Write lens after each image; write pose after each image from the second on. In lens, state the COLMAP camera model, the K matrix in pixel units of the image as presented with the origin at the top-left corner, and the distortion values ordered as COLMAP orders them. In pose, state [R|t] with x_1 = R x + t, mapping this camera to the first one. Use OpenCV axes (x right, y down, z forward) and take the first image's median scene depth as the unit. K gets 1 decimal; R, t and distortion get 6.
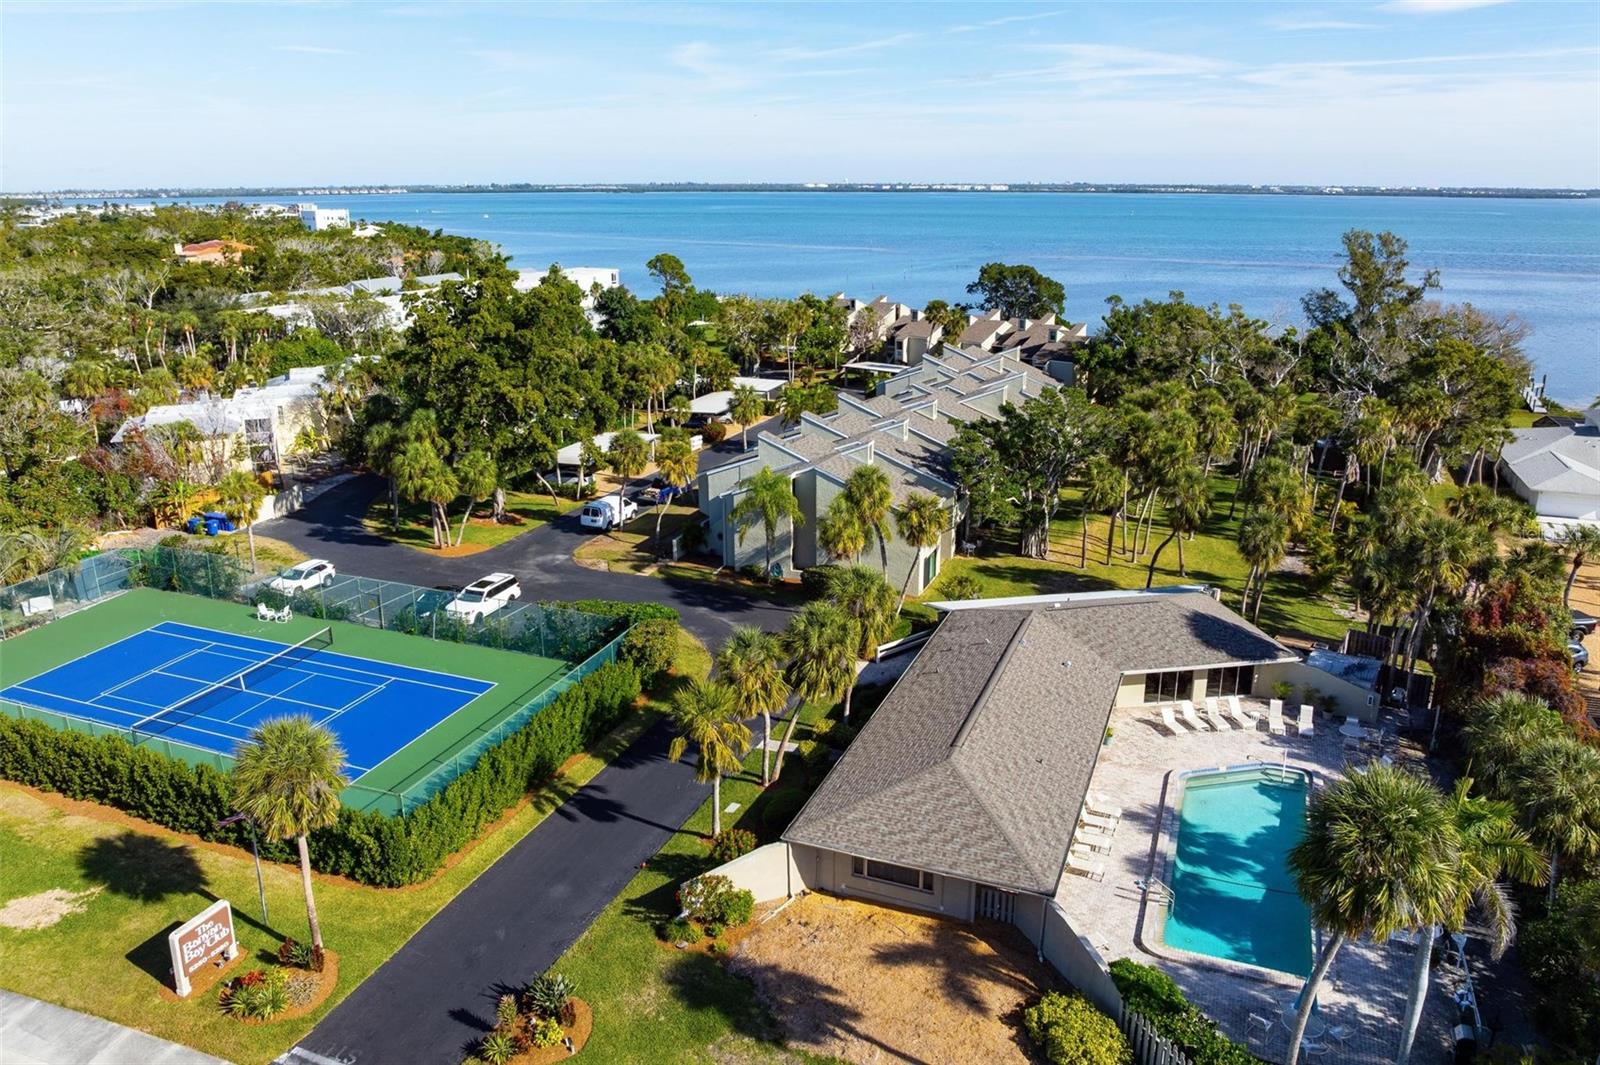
lens RADIAL K [[1096.1, 0, 800.0], [0, 1096.1, 532.5], [0, 0, 1]] dist [-0.046898, 0.019912]
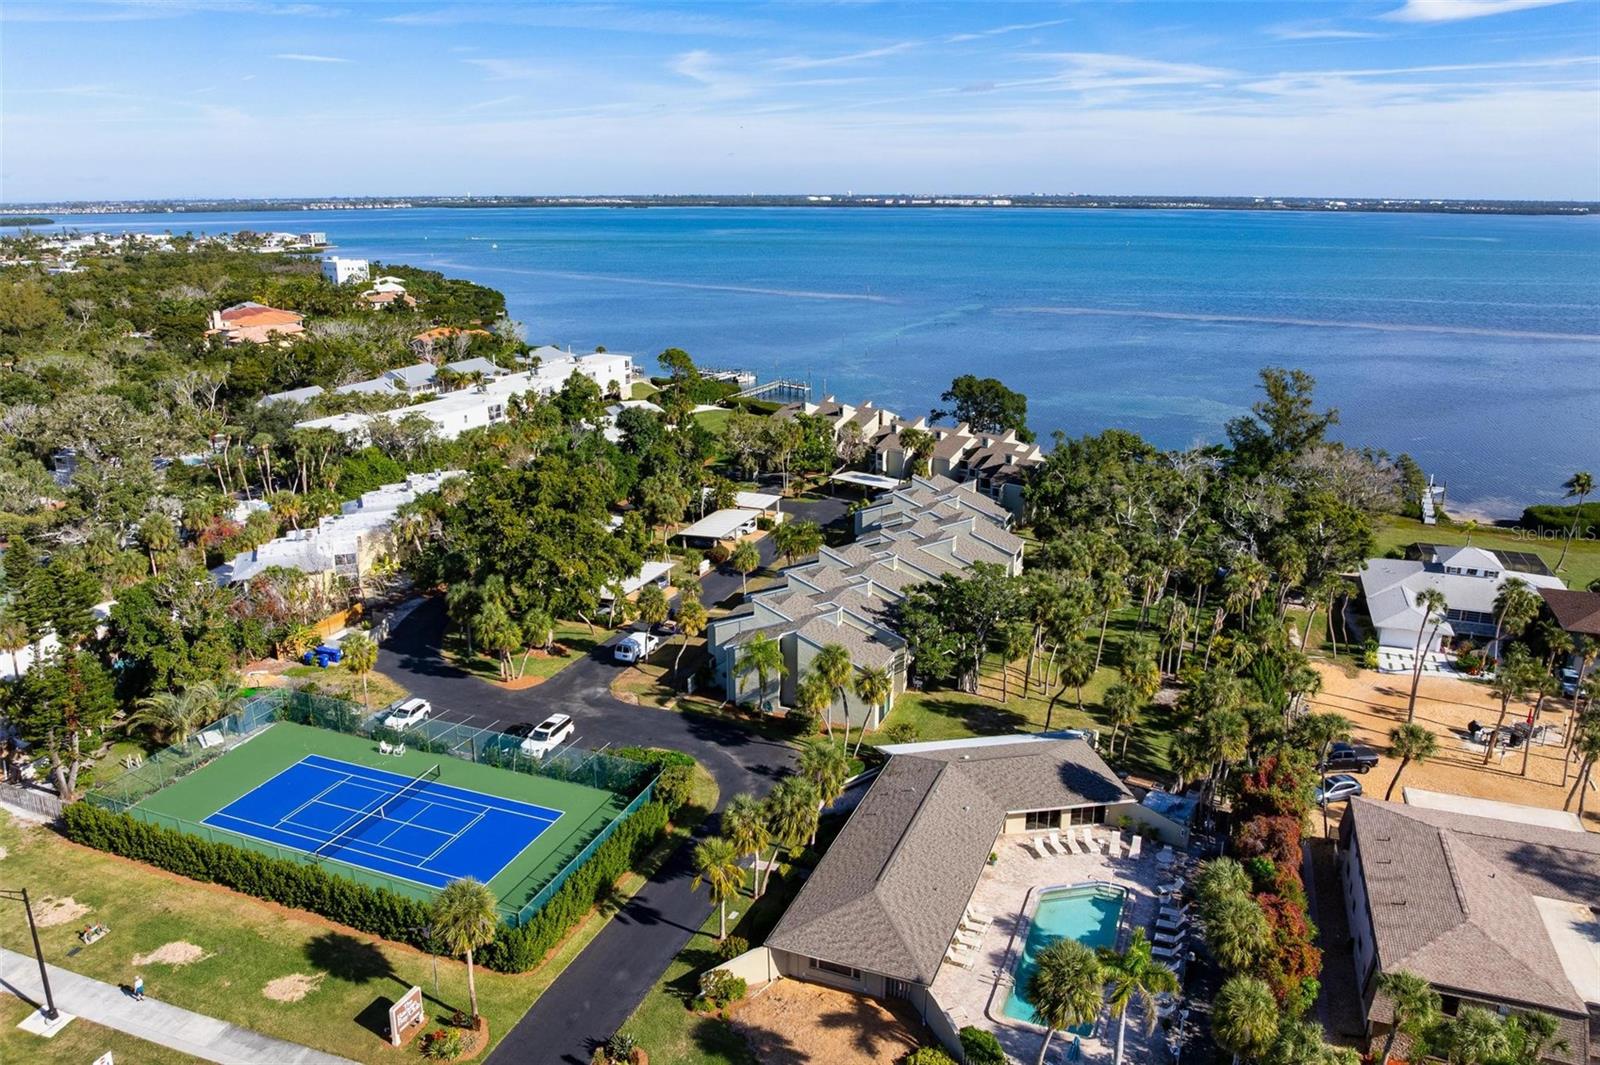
lens RADIAL K [[1117.9, 0, 800.0], [0, 1117.9, 532.5], [0, 0, 1]] dist [-0.036847, -0.002140]
pose [[0.999992, 0.000944, -0.003851, 0.025914], [-0.000945, 1.000000, -0.000226, -0.202351], [0.003851, 0.000230, 0.999993, -0.389938]]
